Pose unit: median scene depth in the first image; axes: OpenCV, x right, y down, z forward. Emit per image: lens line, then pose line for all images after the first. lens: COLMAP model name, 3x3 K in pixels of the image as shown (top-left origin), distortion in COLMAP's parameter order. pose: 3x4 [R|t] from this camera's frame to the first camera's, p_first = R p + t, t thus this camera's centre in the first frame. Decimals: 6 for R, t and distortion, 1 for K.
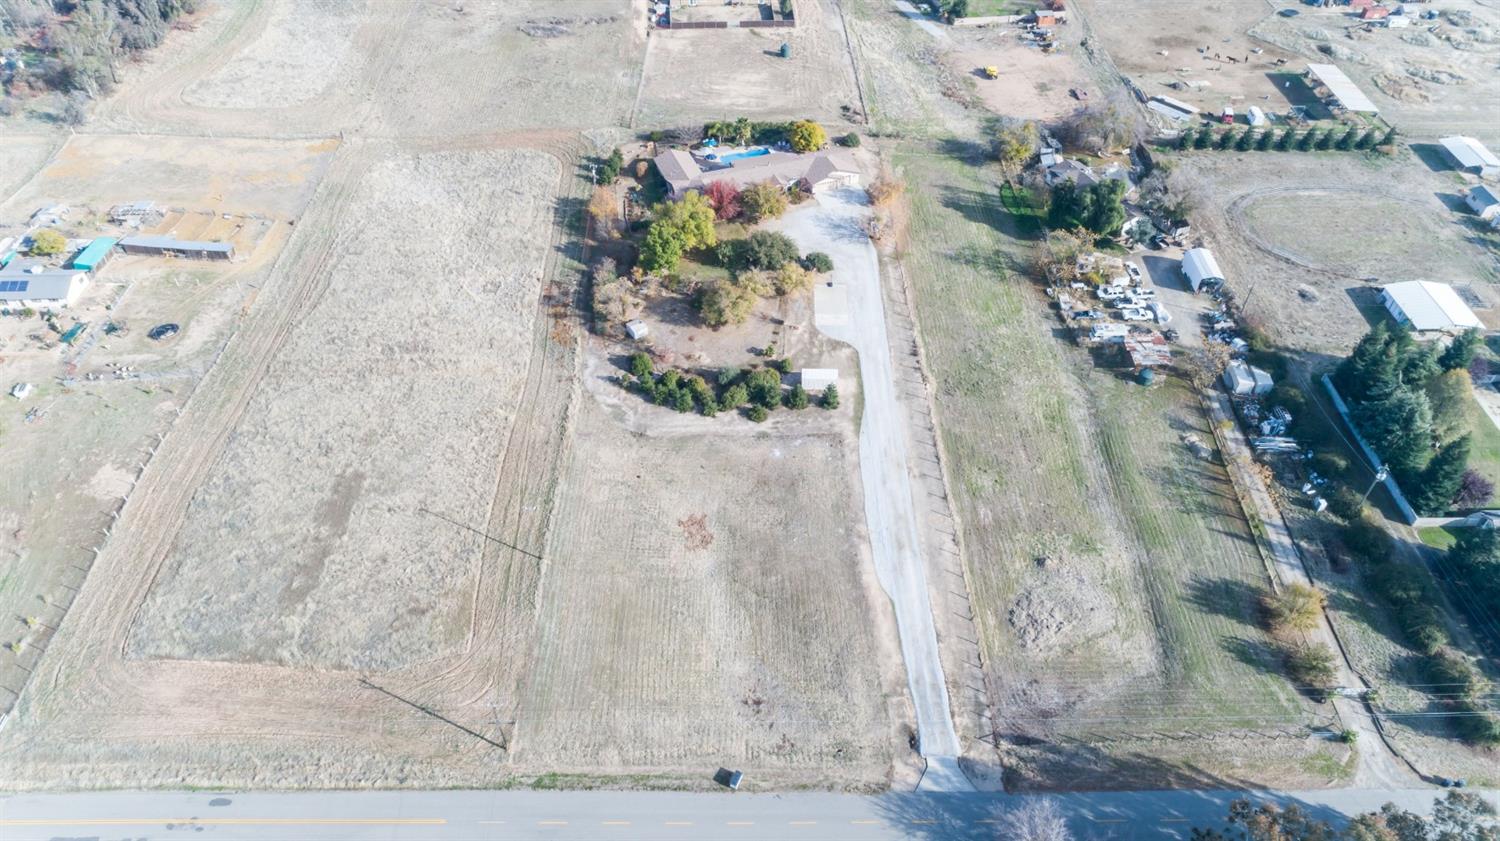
lens RADIAL K [[1001.7, 0, 746.6], [0, 1001.7, 414.7], [0, 0, 1]] dist [0.003593, 0.007000]
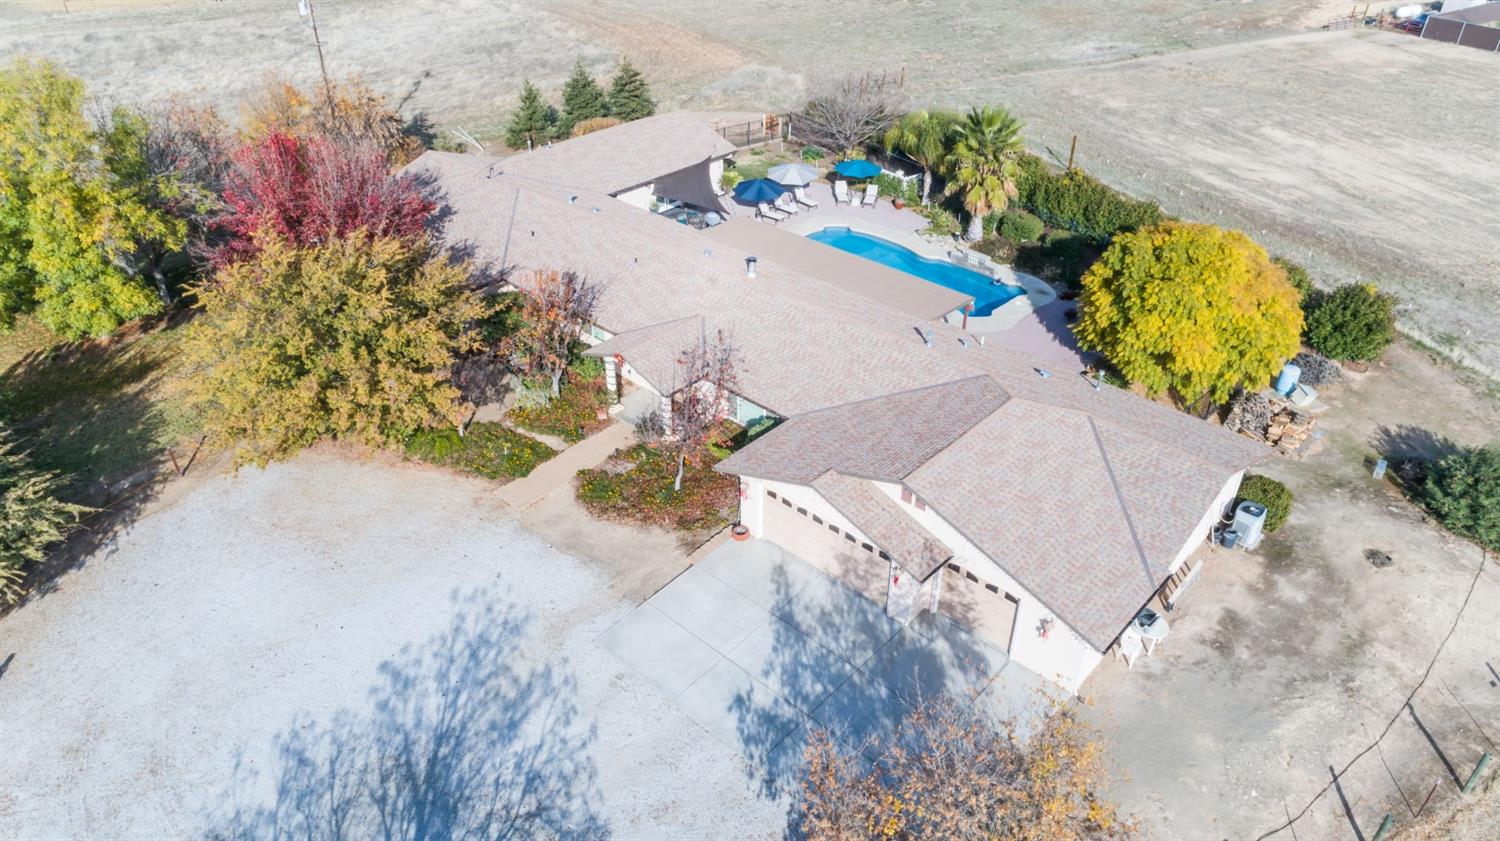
lens RADIAL K [[1001.7, 0, 762.8], [0, 1001.7, 424.4], [0, 0, 1]] dist [0.003593, 0.007000]
pose [[0.459386, 0.492016, -0.739517, 0.201012], [-0.614649, 0.777125, 0.135219, -0.299954], [0.641227, 0.392426, 0.659417, 1.054538]]
